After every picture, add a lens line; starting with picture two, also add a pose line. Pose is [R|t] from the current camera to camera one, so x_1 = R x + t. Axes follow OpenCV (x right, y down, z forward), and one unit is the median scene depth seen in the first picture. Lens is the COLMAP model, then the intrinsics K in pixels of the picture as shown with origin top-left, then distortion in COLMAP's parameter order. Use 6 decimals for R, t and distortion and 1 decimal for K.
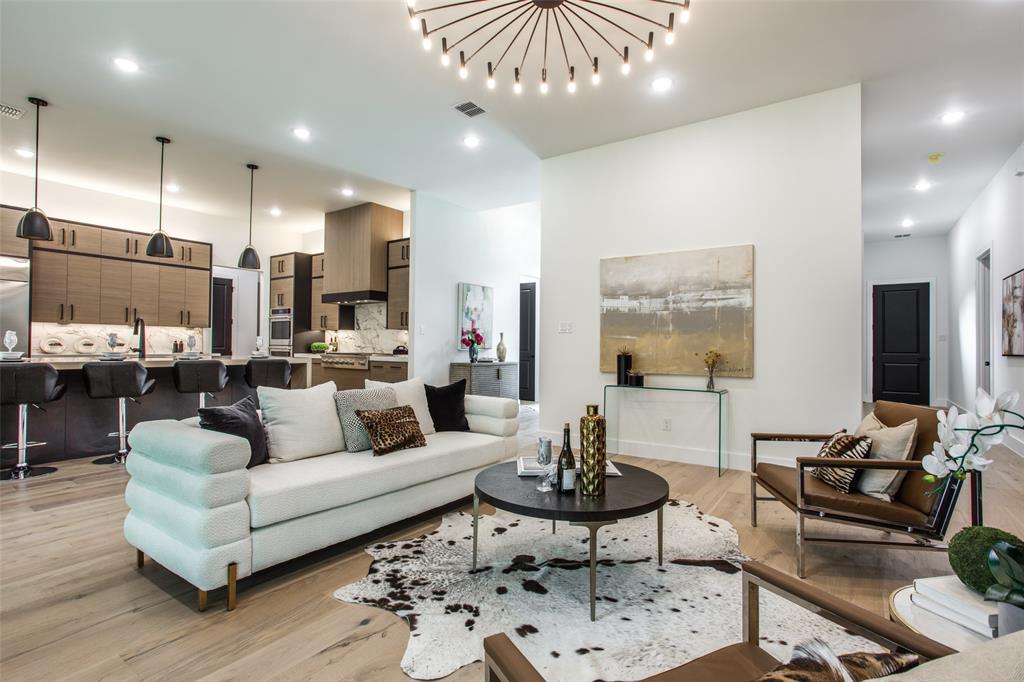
lens RADIAL K [[503.5, 0, 510.1], [0, 503.5, 333.9], [0, 0, 1]] dist [-0.000825, 0.000117]
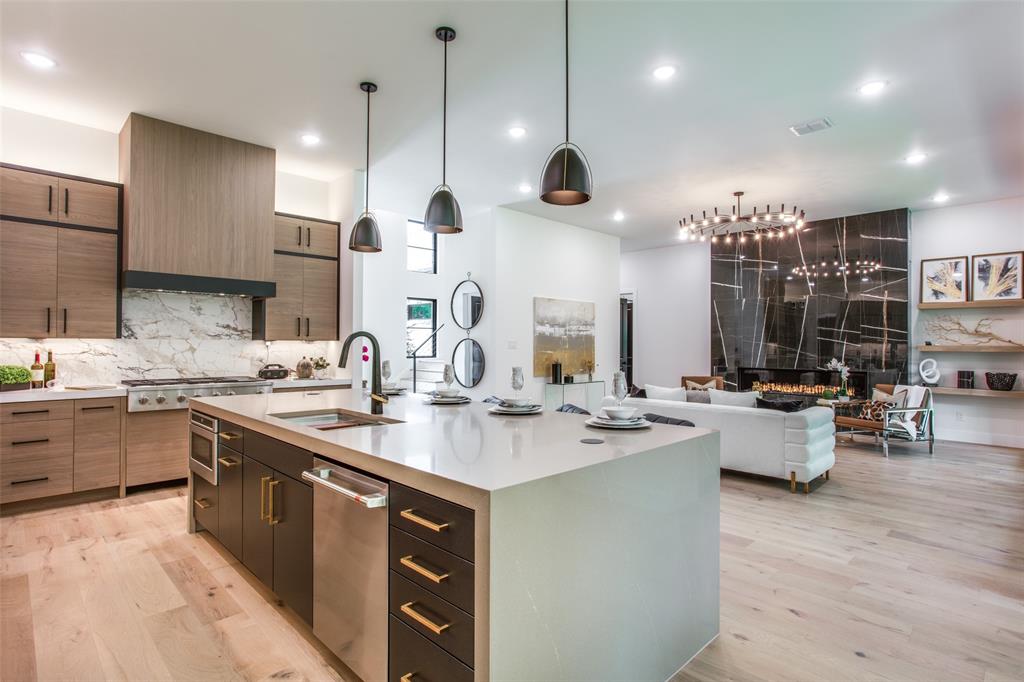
lens RADIAL K [[528.0, 0, 512.0], [0, 528.0, 341.0], [0, 0, 1]] dist [-0.000883, -0.000197]
pose [[0.169151, -0.008139, 0.985556, -1.380450], [-0.032068, 0.999391, 0.013757, -0.045457], [-0.985068, -0.033931, 0.168787, 0.861480]]
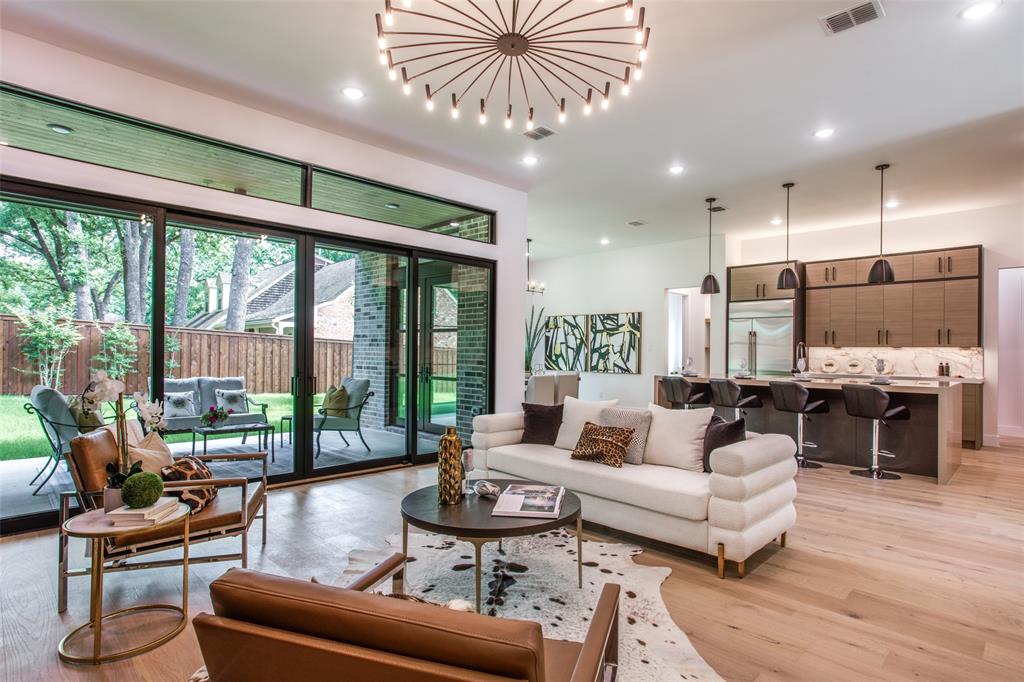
lens RADIAL K [[528.0, 0, 512.0], [0, 528.0, 341.0], [0, 0, 1]] dist [-0.000883, -0.000197]
pose [[-0.173427, -0.032173, -0.984321, 0.502091], [0.014575, 0.999273, -0.035230, -0.003089], [0.984739, -0.020457, -0.172832, 0.509748]]
